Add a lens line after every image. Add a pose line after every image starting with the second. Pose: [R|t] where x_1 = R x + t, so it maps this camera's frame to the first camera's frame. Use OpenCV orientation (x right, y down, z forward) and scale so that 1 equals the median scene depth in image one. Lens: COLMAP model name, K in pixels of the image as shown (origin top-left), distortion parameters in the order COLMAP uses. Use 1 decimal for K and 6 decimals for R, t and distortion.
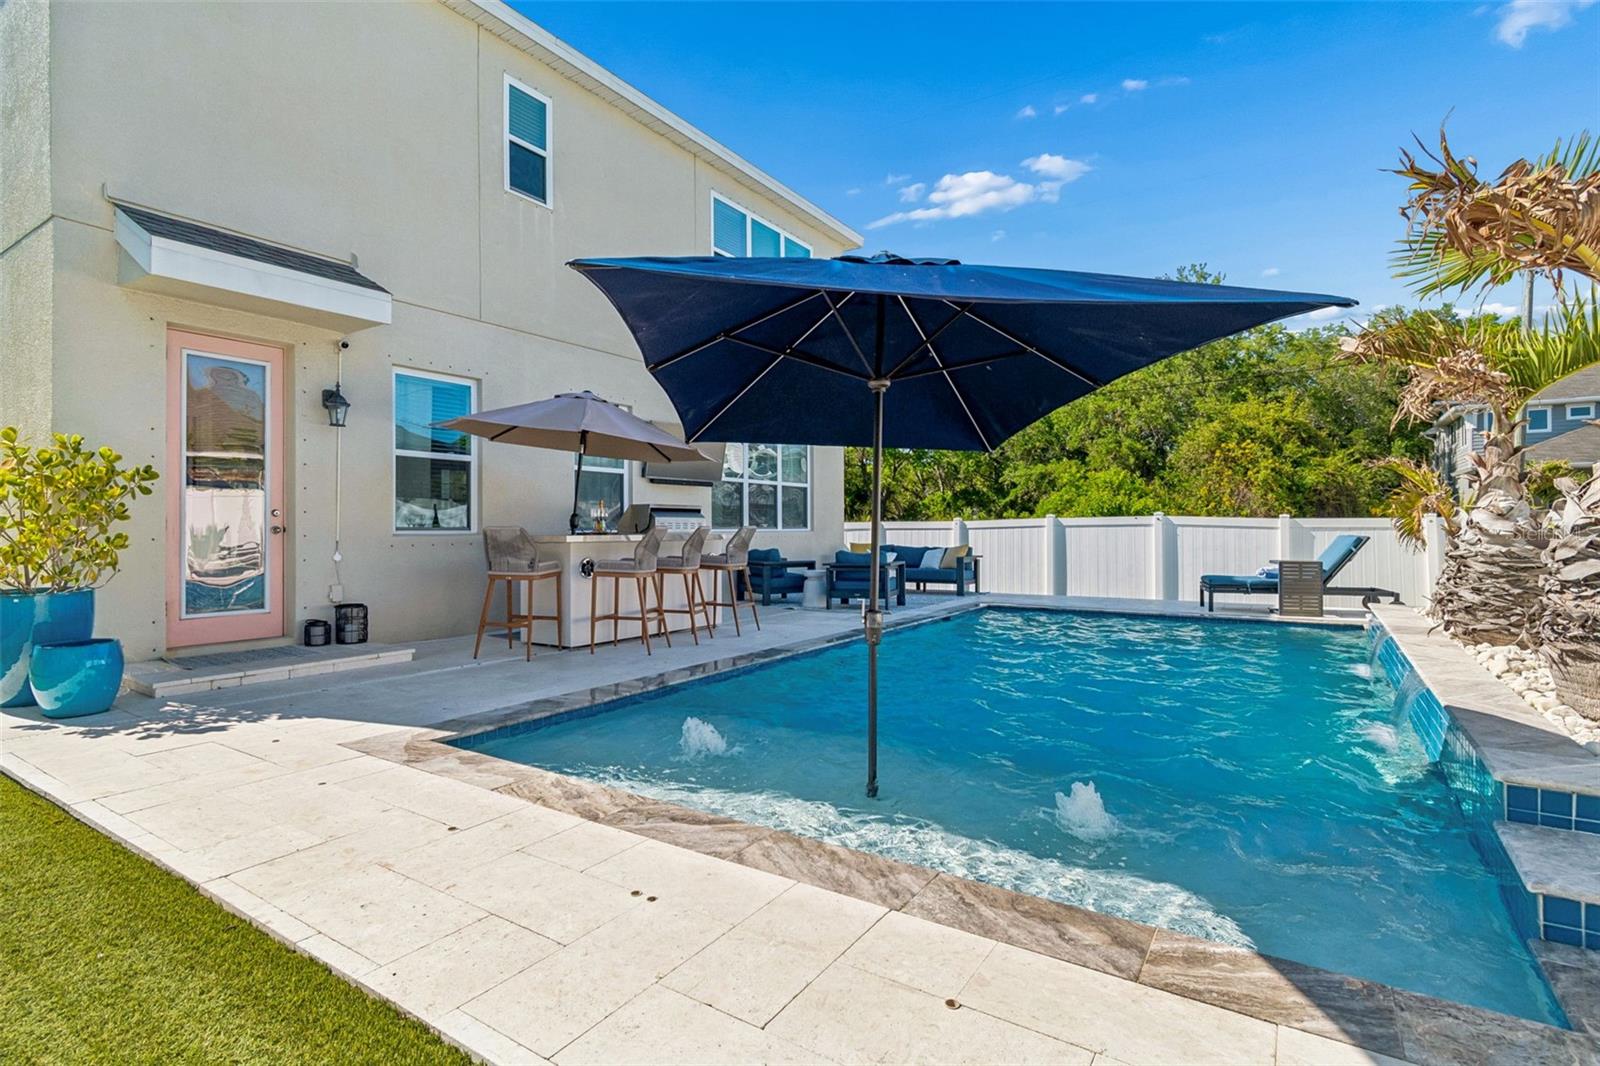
lens RADIAL K [[774.0, 0, 803.8], [0, 774.0, 529.8], [0, 0, 1]] dist [0.003420, 0.000142]
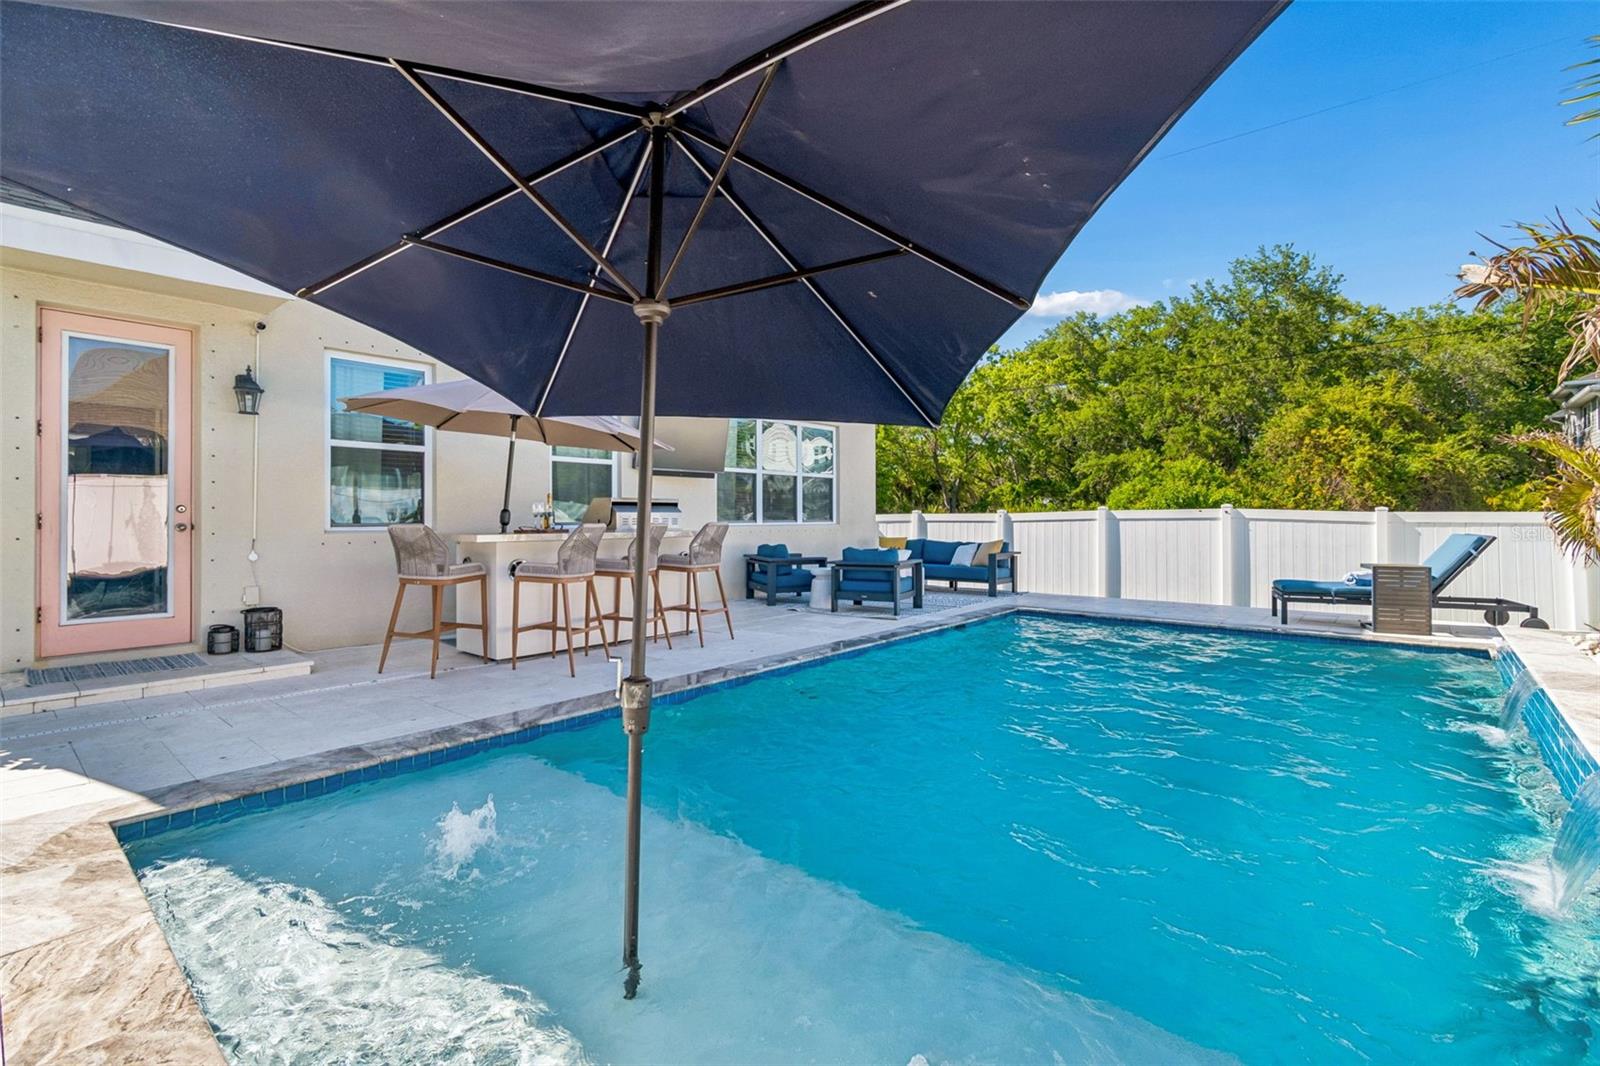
lens RADIAL K [[721.8, 0, 798.6], [0, 721.8, 516.2], [0, 0, 1]] dist [0.001176, -0.000058]
pose [[0.991953, 0.001918, -0.126592, 0.084783], [-0.002231, 0.999995, -0.002334, -0.006774], [0.126587, 0.002598, 0.991952, 0.130585]]
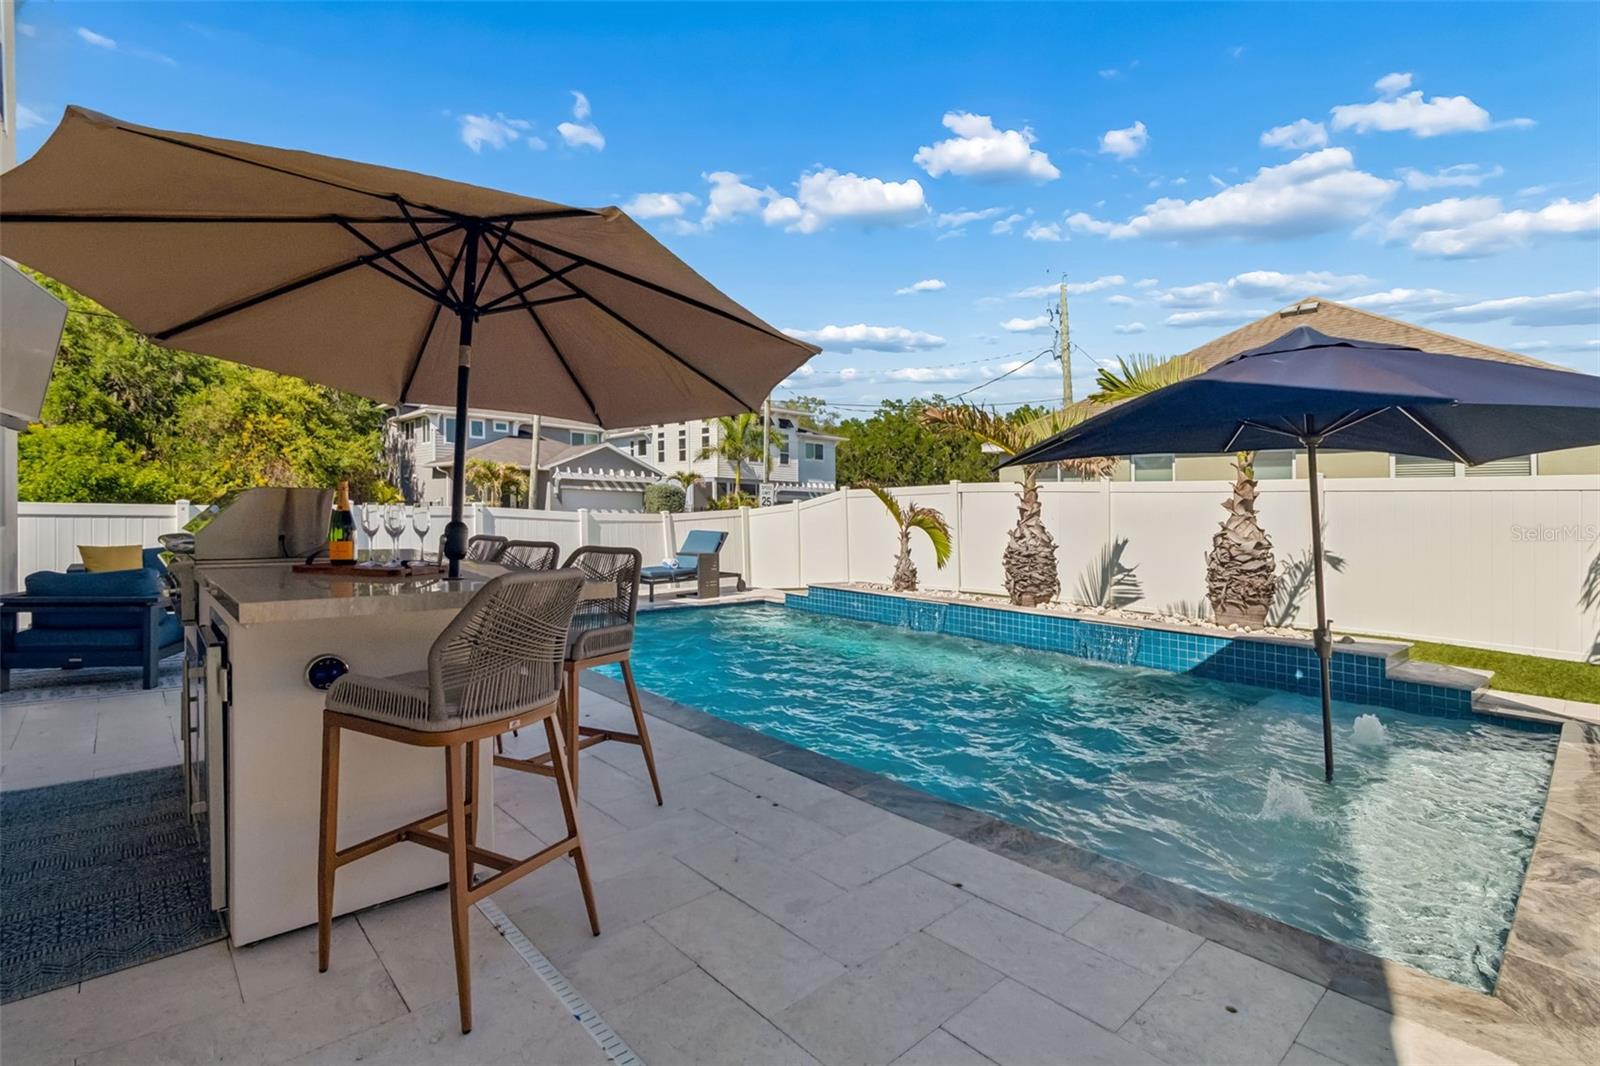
lens RADIAL K [[736.7, 0, 805.7], [0, 736.7, 514.6], [0, 0, 1]] dist [0.000855, 0.000173]
pose [[0.241155, 0.005281, 0.970472, -0.359156], [-0.019286, 0.999814, -0.000649, -0.017960], [-0.970295, -0.018560, 0.241212, 0.443203]]
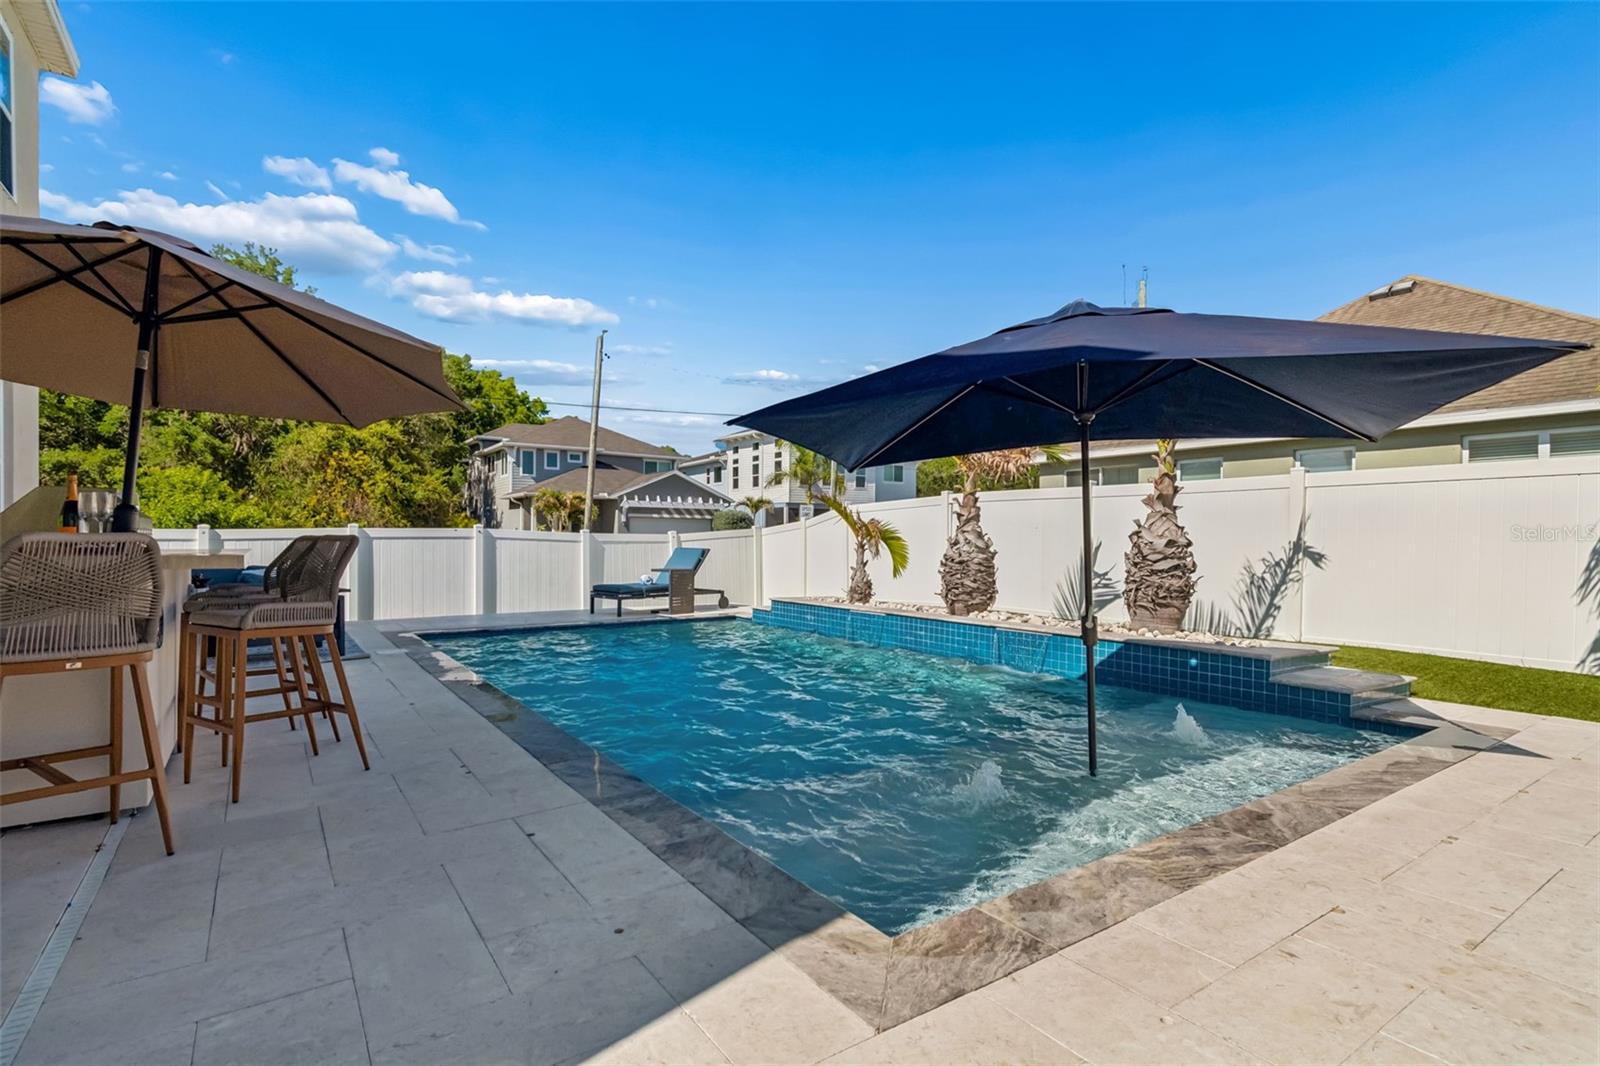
lens RADIAL K [[774.0, 0, 803.8], [0, 774.0, 529.8], [0, 0, 1]] dist [0.003420, 0.000142]
pose [[0.377017, 0.016878, 0.926052, -0.332406], [-0.002828, 0.999850, -0.017072, -0.001088], [-0.926202, 0.003818, 0.377009, 0.279872]]
